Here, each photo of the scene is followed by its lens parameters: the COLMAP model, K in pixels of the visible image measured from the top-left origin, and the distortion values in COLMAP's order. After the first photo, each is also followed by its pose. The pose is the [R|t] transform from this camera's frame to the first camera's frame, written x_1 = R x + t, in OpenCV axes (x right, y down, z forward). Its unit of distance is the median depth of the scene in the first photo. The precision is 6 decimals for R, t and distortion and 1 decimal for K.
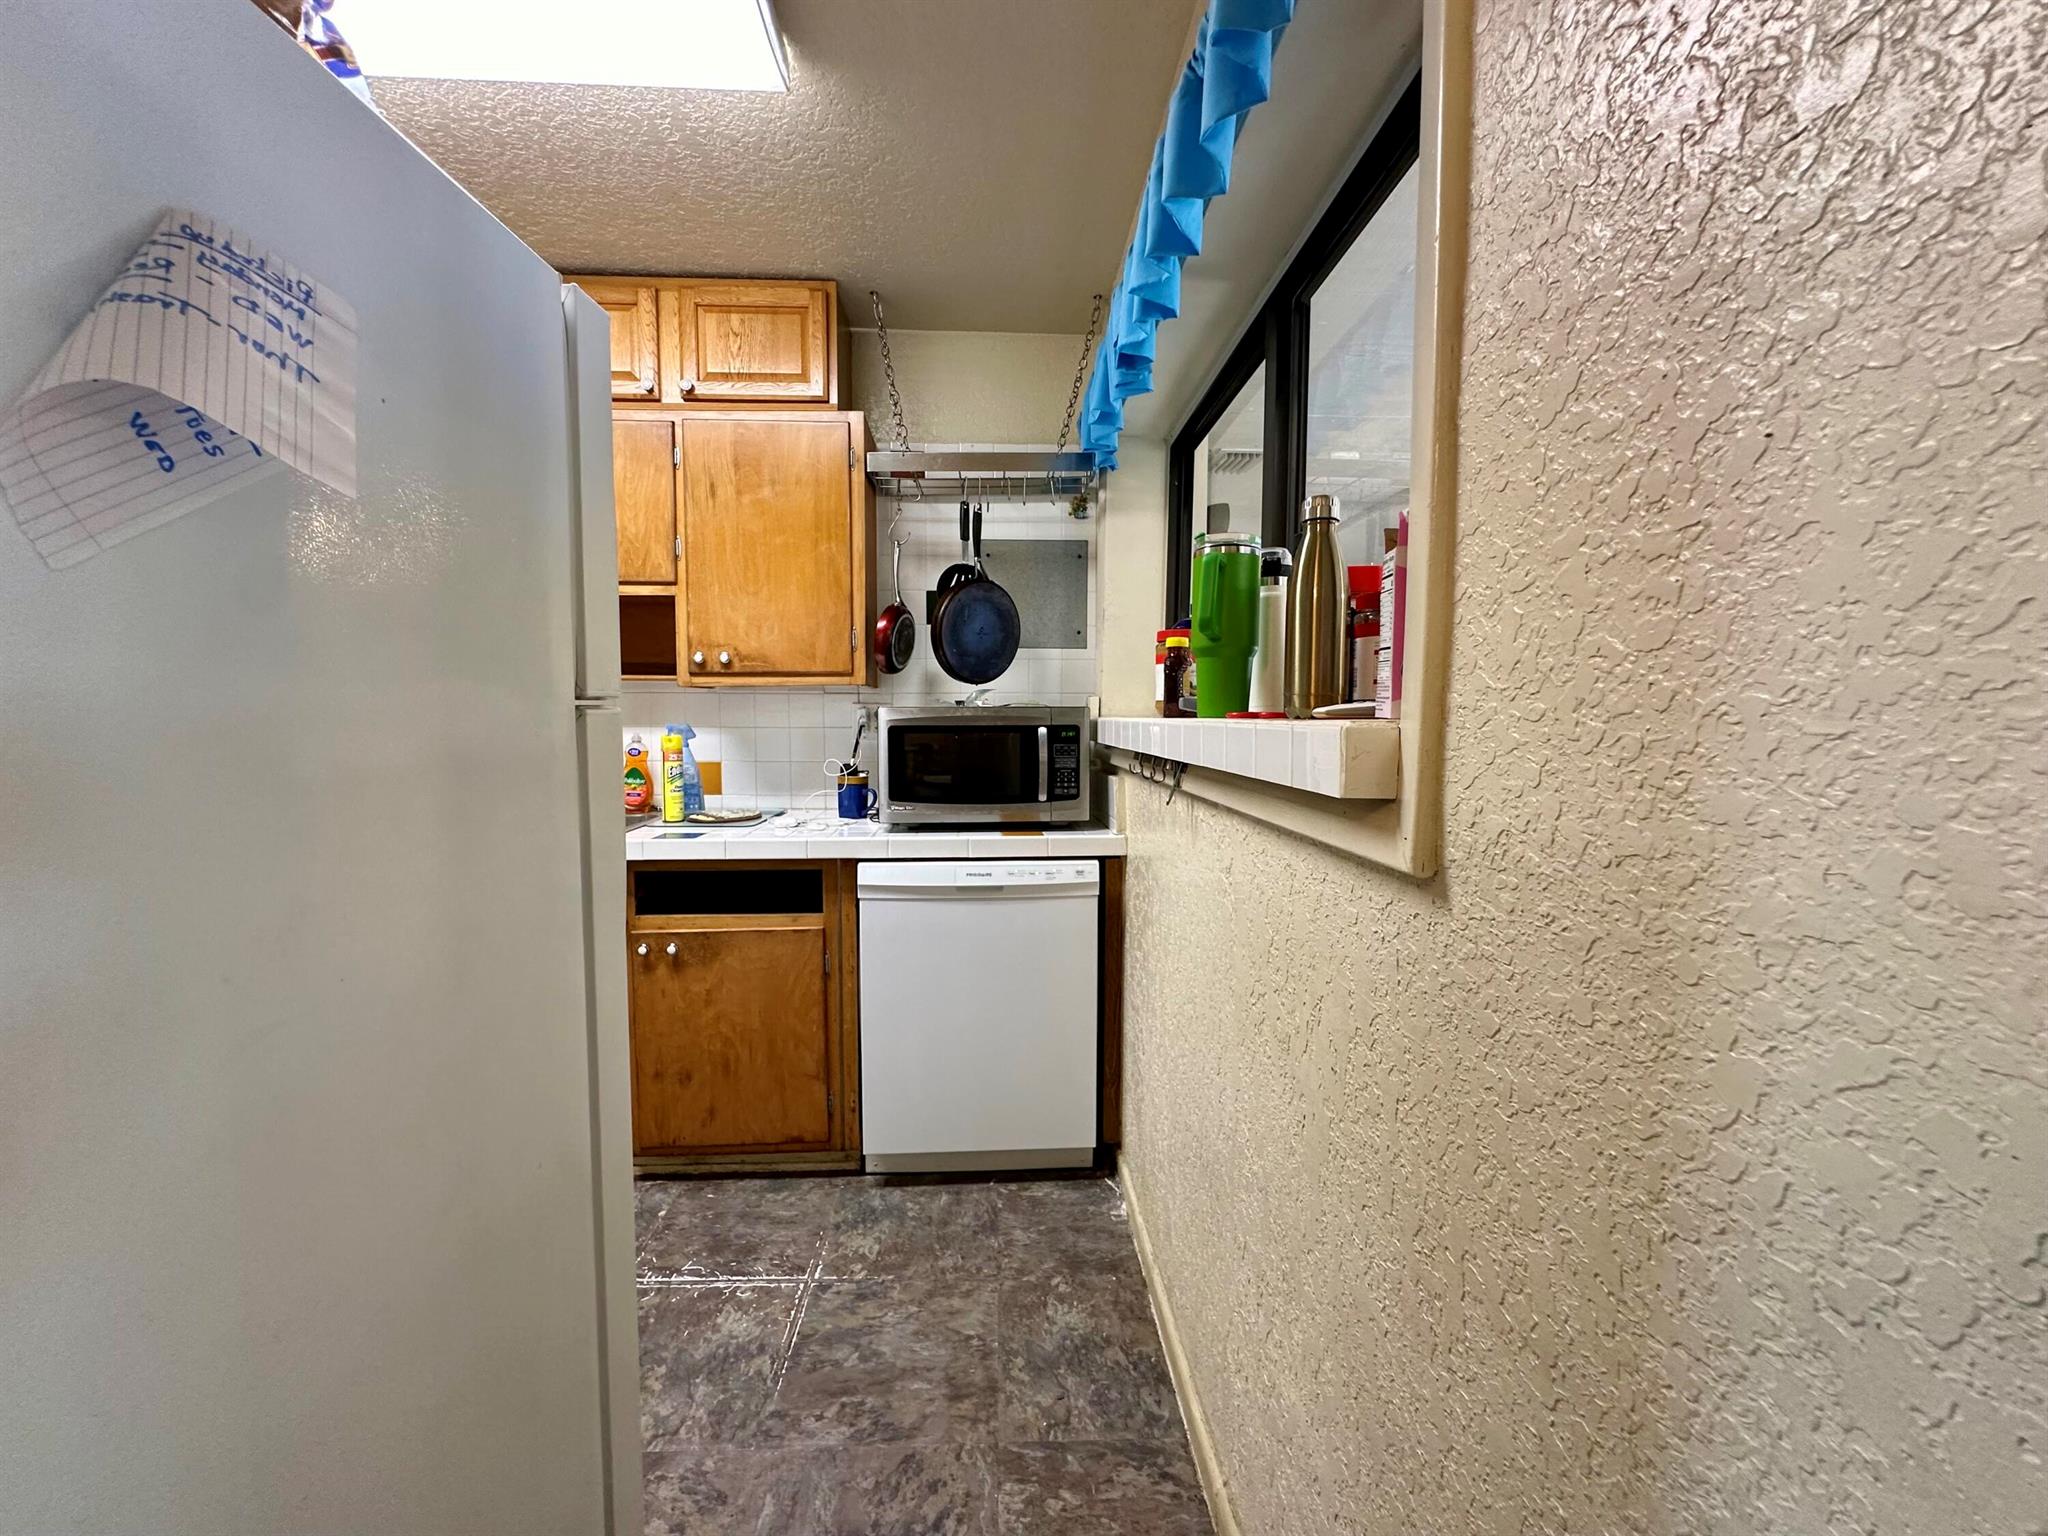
lens RADIAL K [[817.3, 0, 1024.0], [0, 817.3, 765.1], [0, 0, 1]] dist [-0.004296, 0.000832]
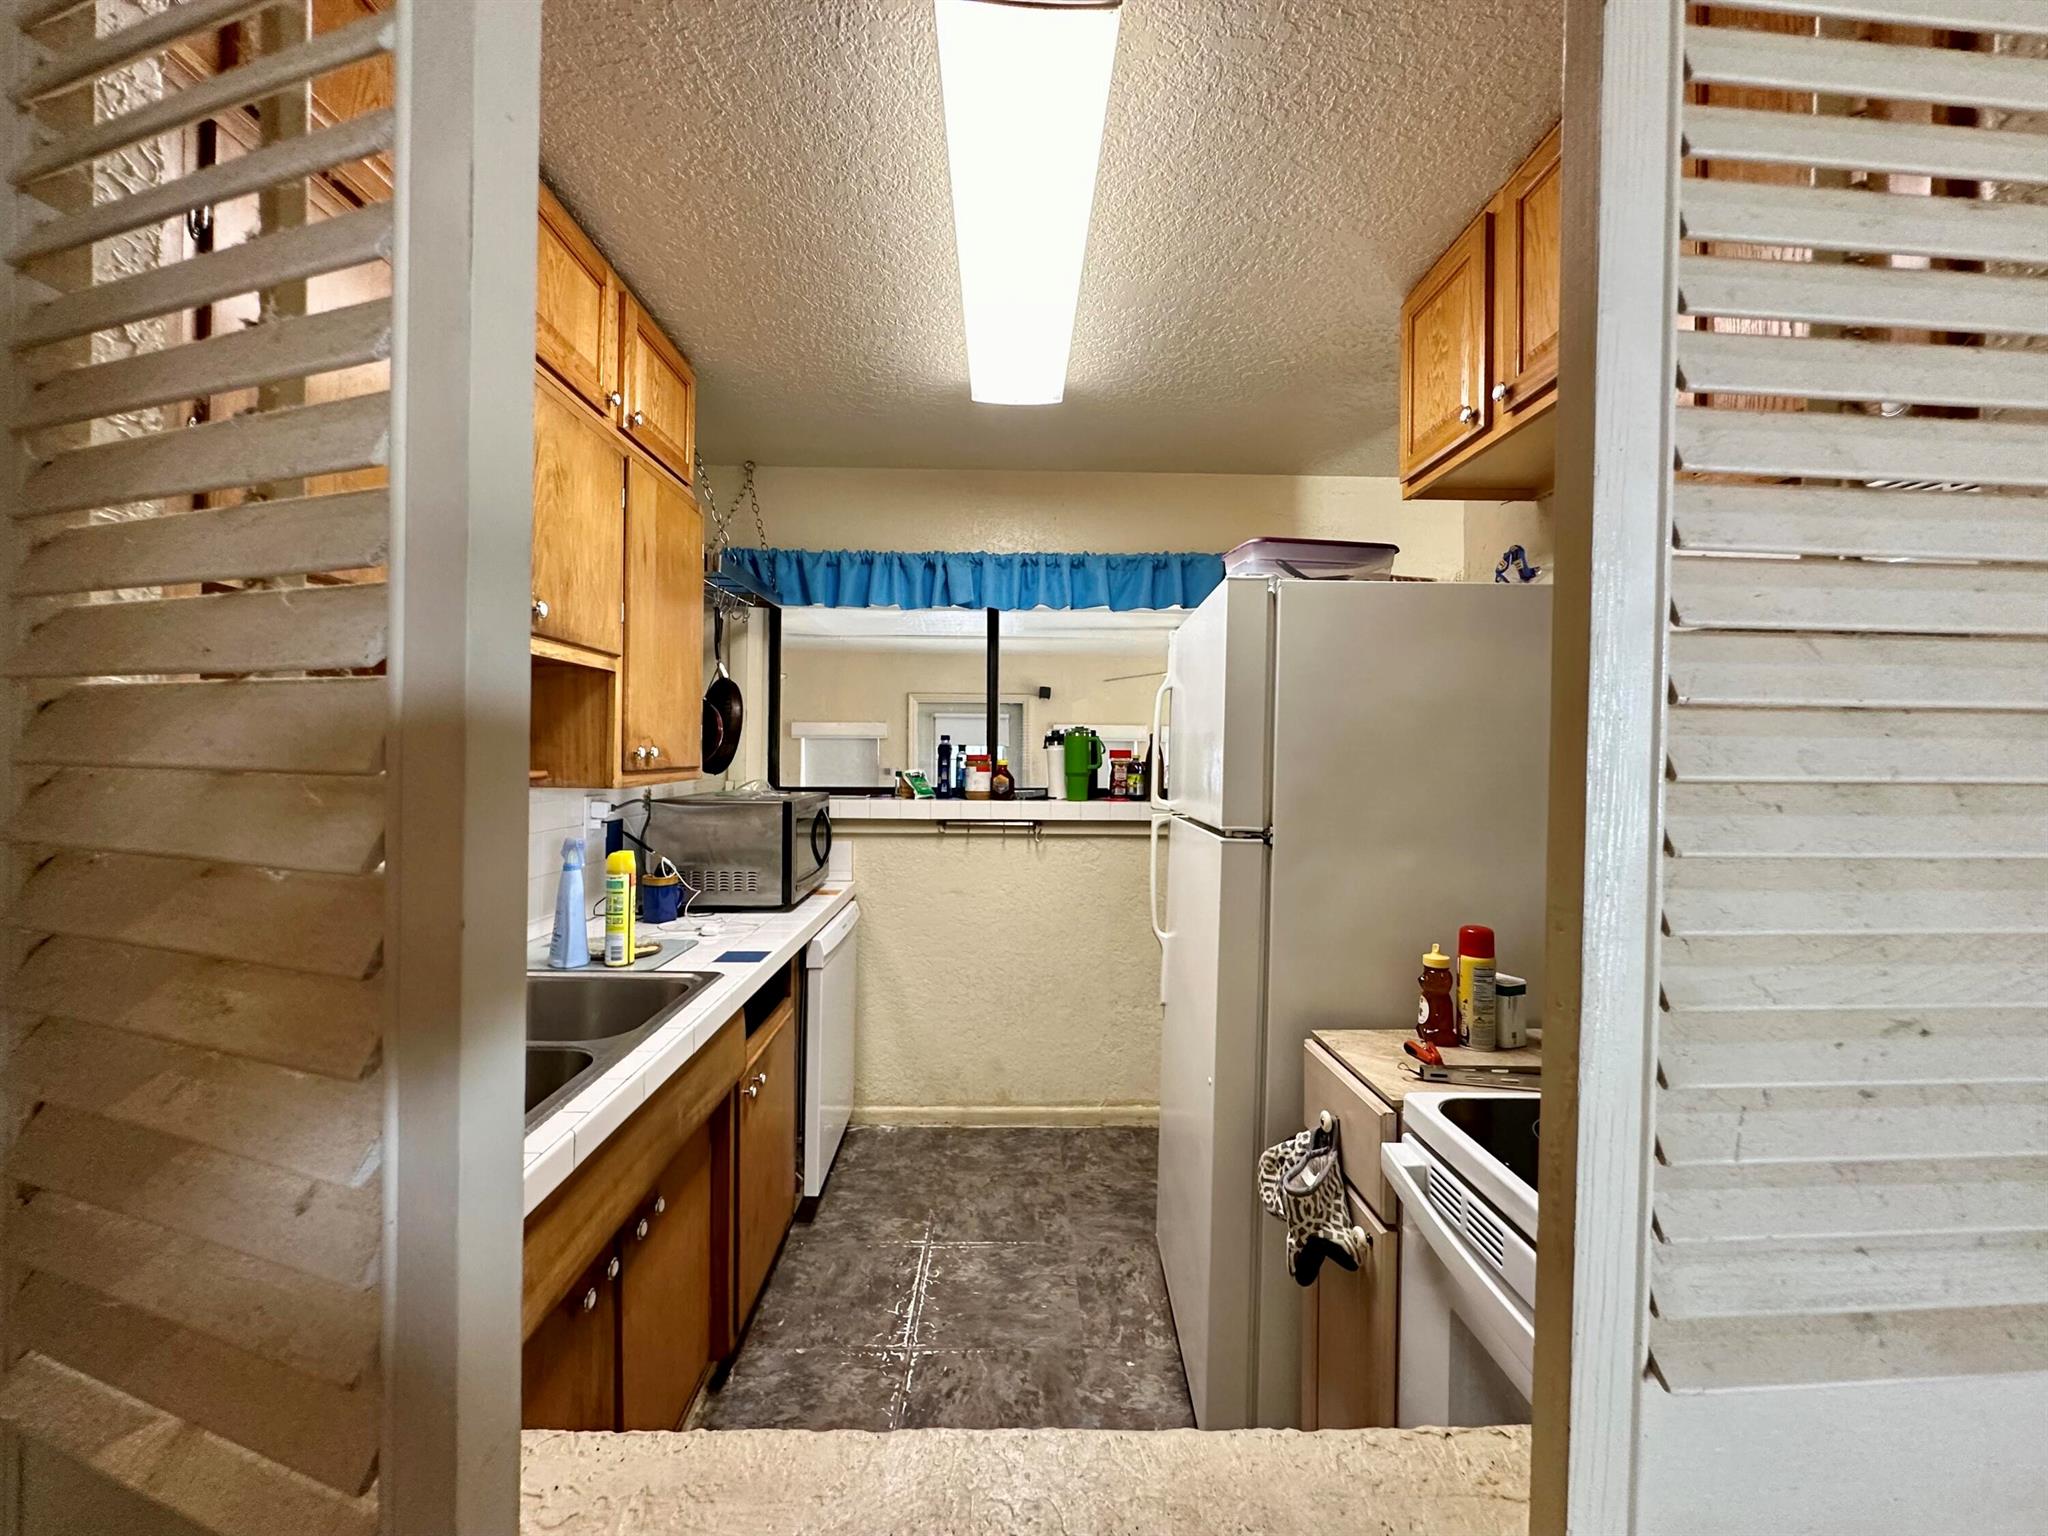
lens RADIAL K [[817.3, 0, 1029.7], [0, 817.3, 759.1], [0, 0, 1]] dist [-0.004296, 0.000832]
pose [[0.017888, -0.004836, 0.999828, -1.231512], [0.056293, 0.998407, 0.003822, -0.106230], [-0.998254, 0.056215, 0.018132, 0.611602]]
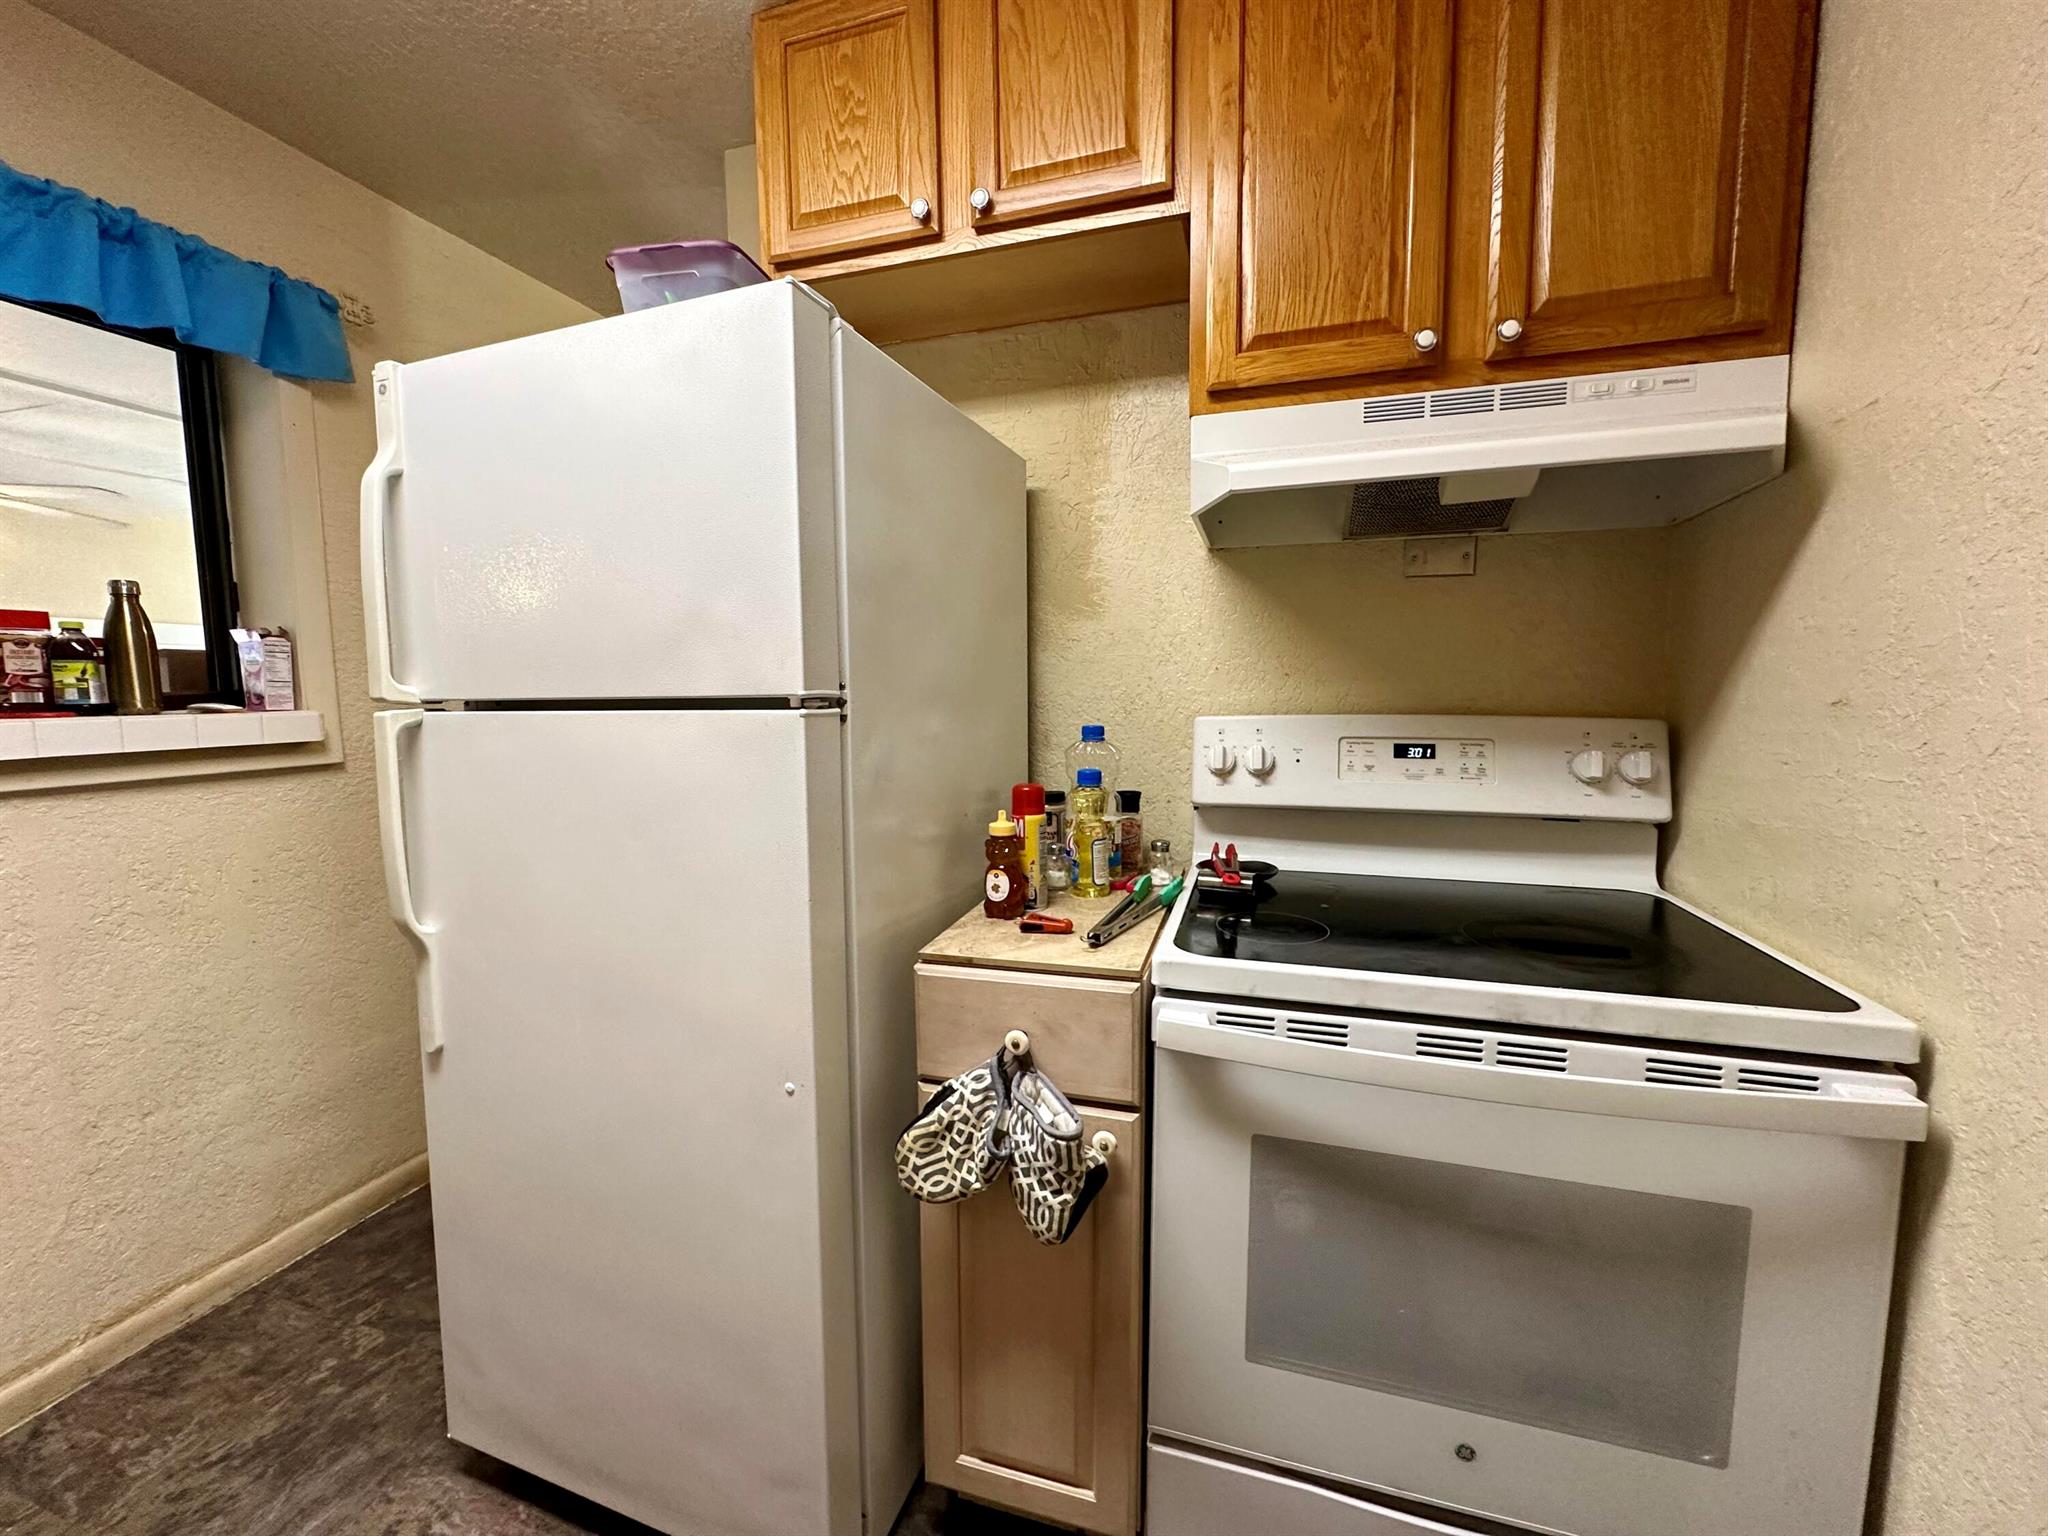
lens RADIAL K [[817.3, 0, 1021.9], [0, 817.3, 756.0], [0, 0, 1]] dist [-0.004296, 0.000832]
pose [[-0.941266, -0.023158, 0.336871, -0.801995], [0.030834, 0.987583, 0.154043, -0.067604], [-0.336255, 0.155383, -0.928864, 0.833578]]
